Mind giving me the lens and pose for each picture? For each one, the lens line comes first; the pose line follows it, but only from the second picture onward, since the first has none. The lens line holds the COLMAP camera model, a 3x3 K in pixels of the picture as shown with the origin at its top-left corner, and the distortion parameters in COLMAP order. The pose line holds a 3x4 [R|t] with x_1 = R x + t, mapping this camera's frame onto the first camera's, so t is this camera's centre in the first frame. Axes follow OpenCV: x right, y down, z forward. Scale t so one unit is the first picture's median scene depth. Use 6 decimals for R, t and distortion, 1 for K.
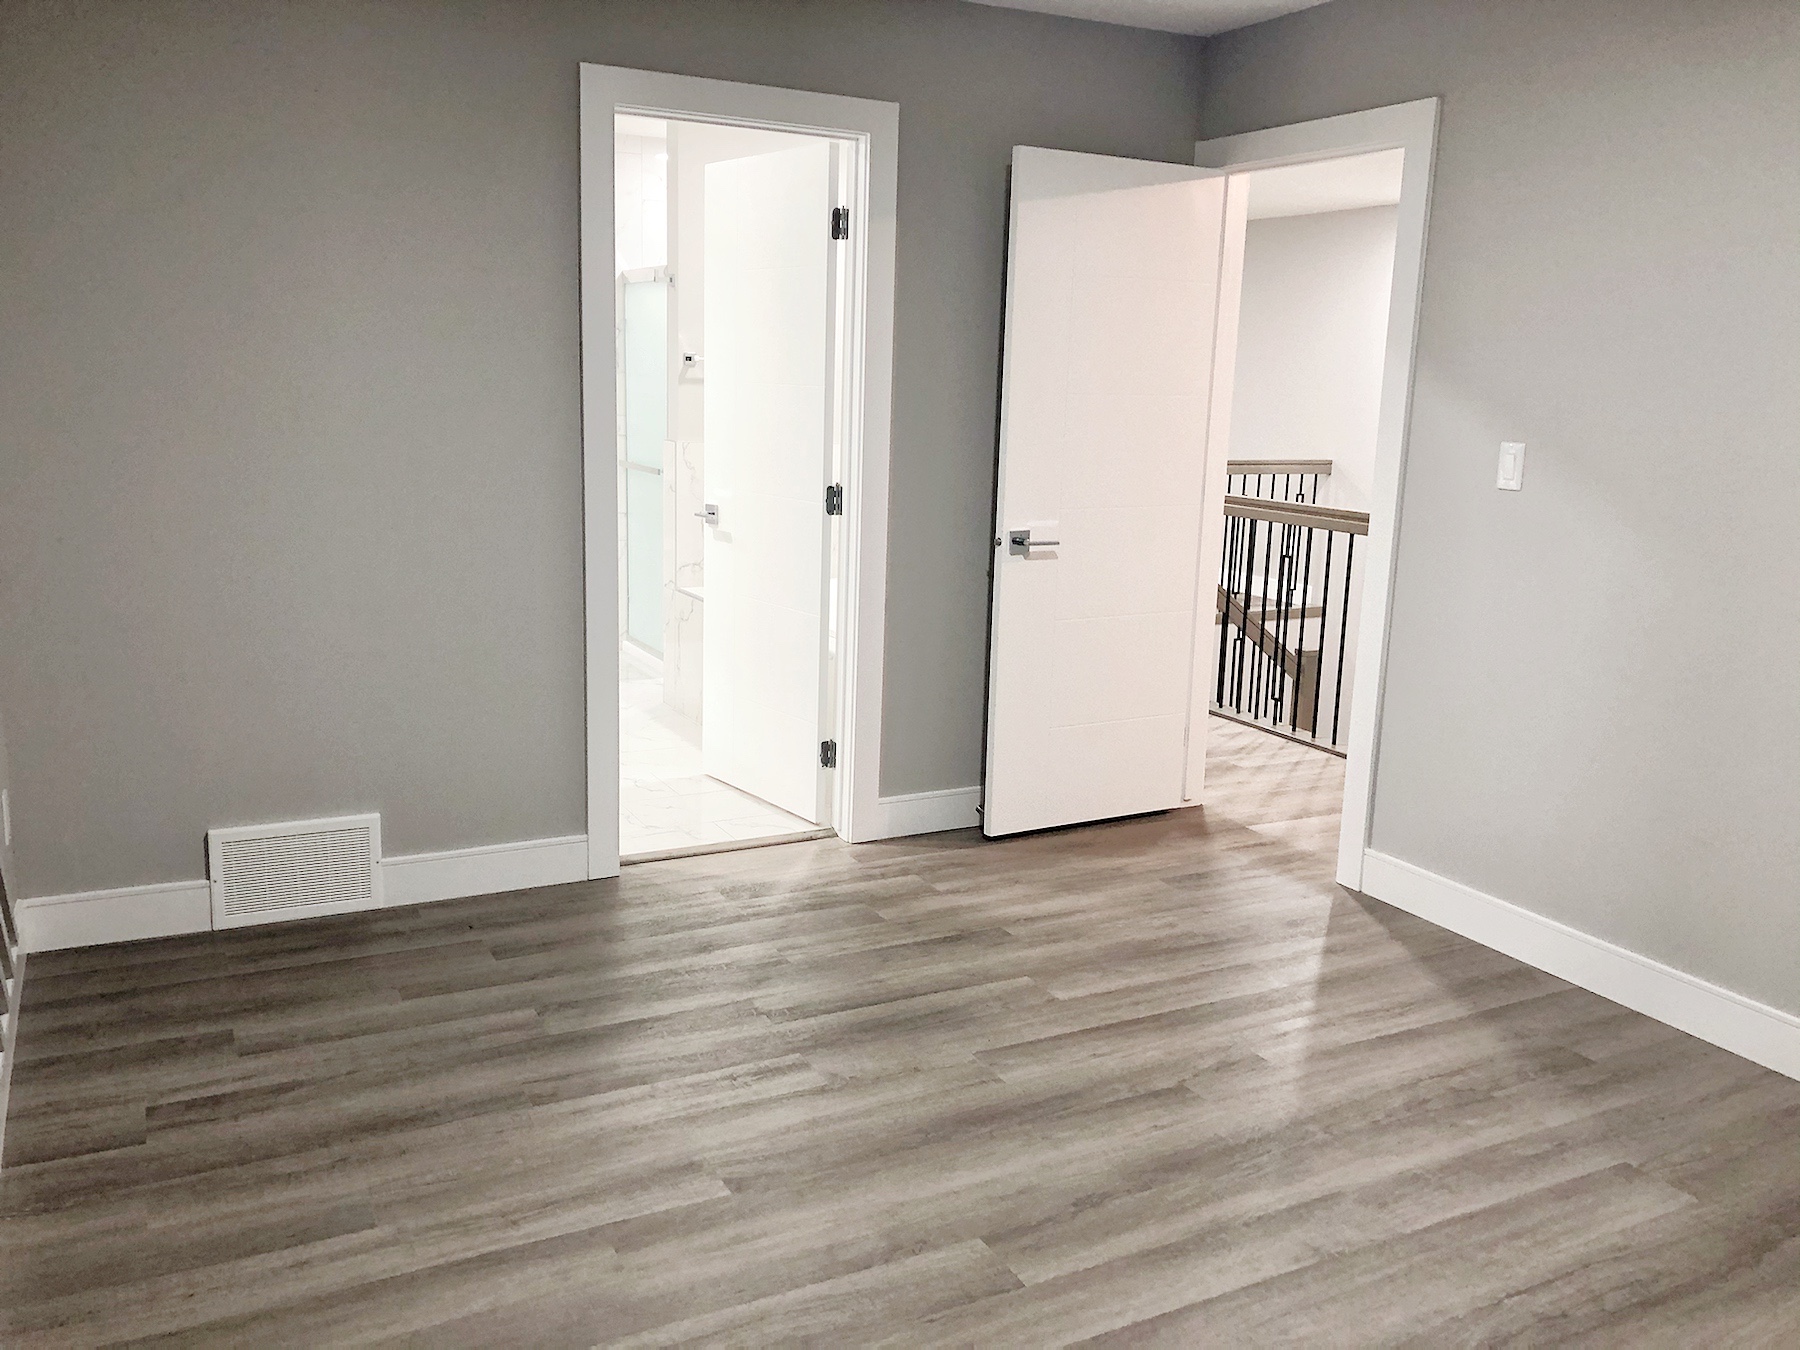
lens RADIAL K [[1489.0, 0, 899.0], [0, 1489.0, 674.5], [0, 0, 1]] dist [0.013246, -0.004552]
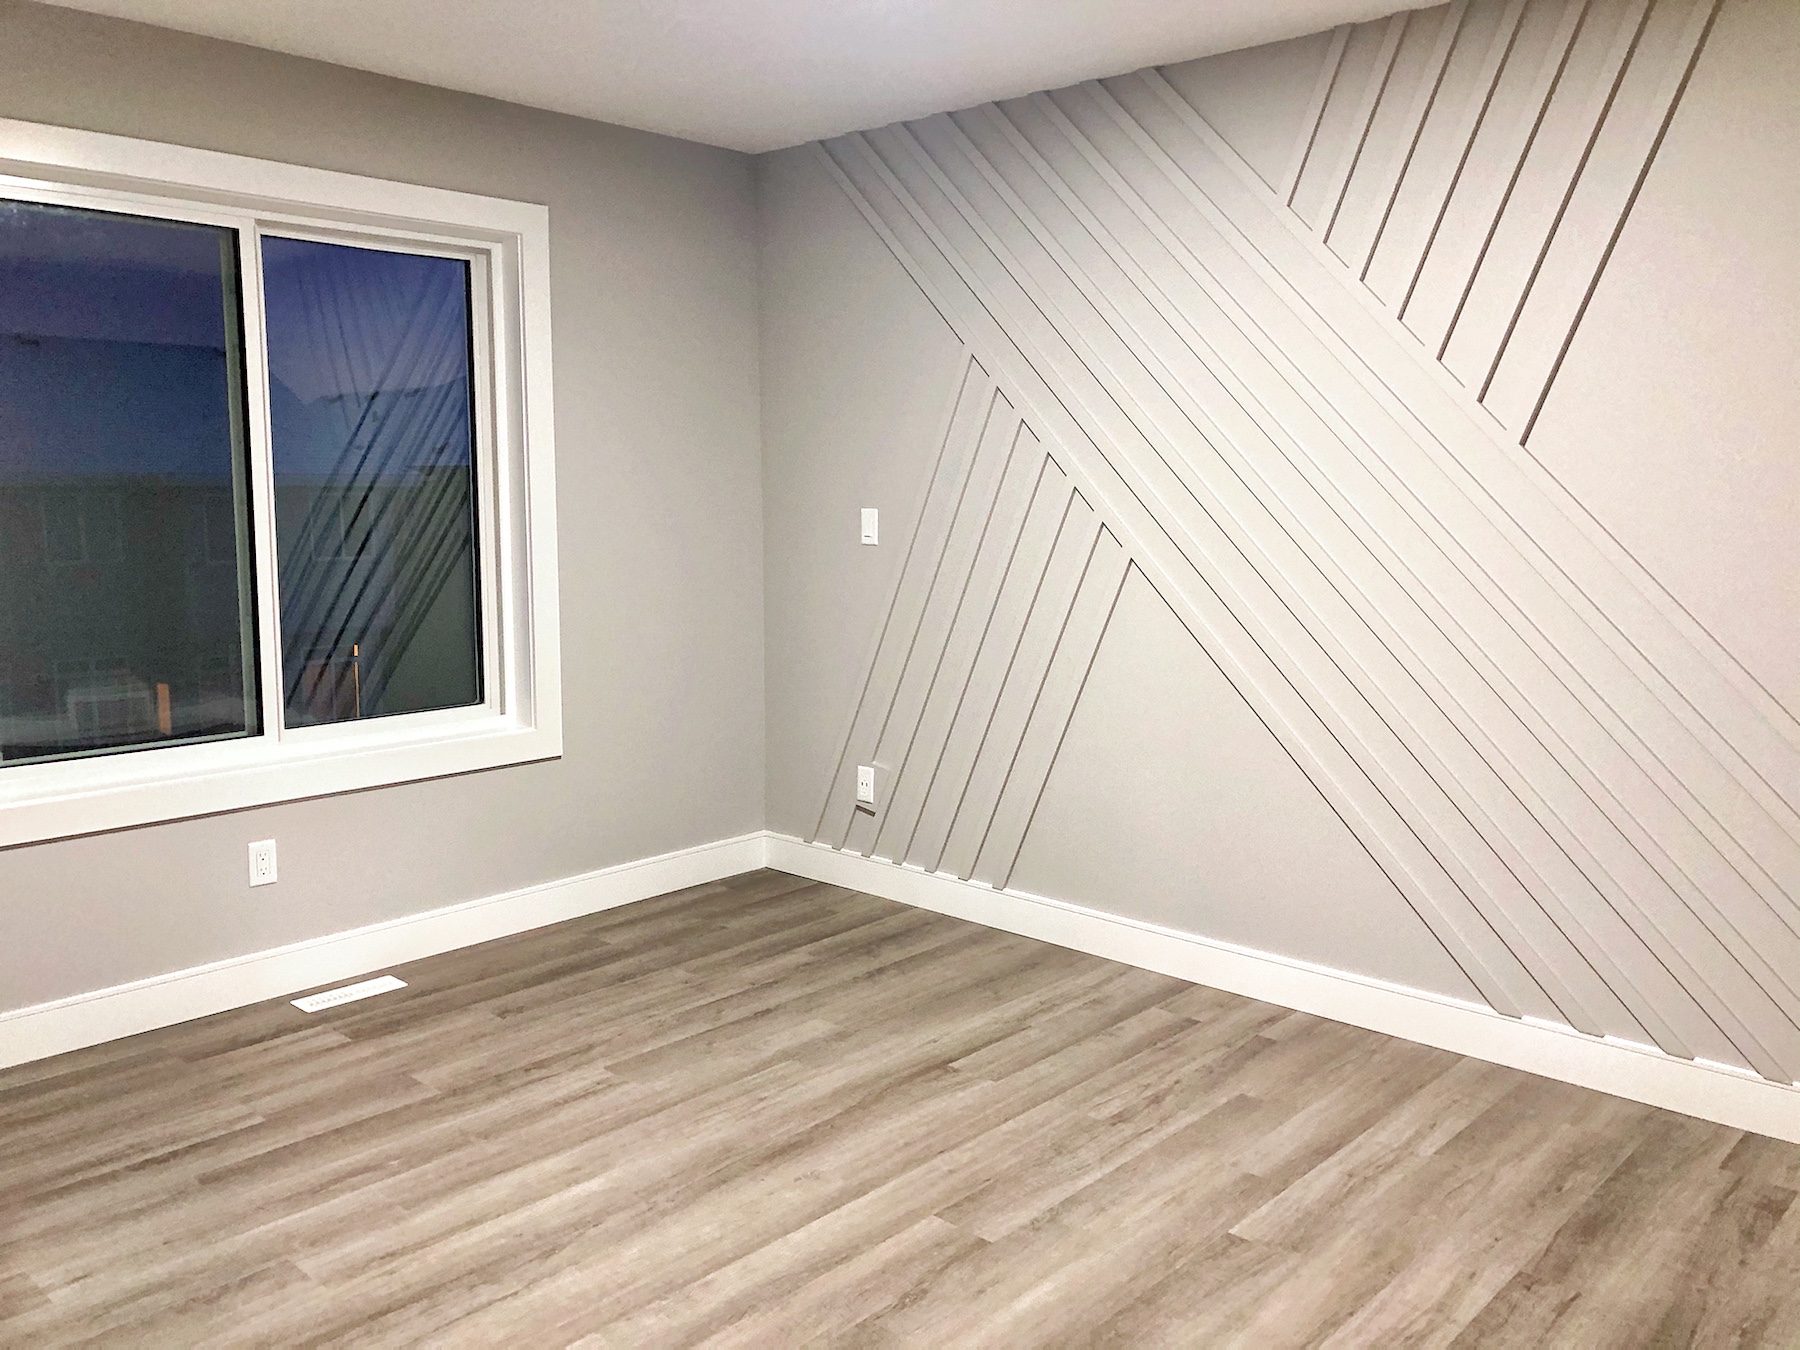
lens RADIAL K [[1489.0, 0, 900.7], [0, 1489.0, 674.1], [0, 0, 1]] dist [0.013246, -0.004552]
pose [[-0.942990, 0.013882, -0.332533, 0.476583], [-0.096673, 0.944628, 0.313579, -0.353903], [0.318473, 0.327849, -0.889432, 1.819261]]
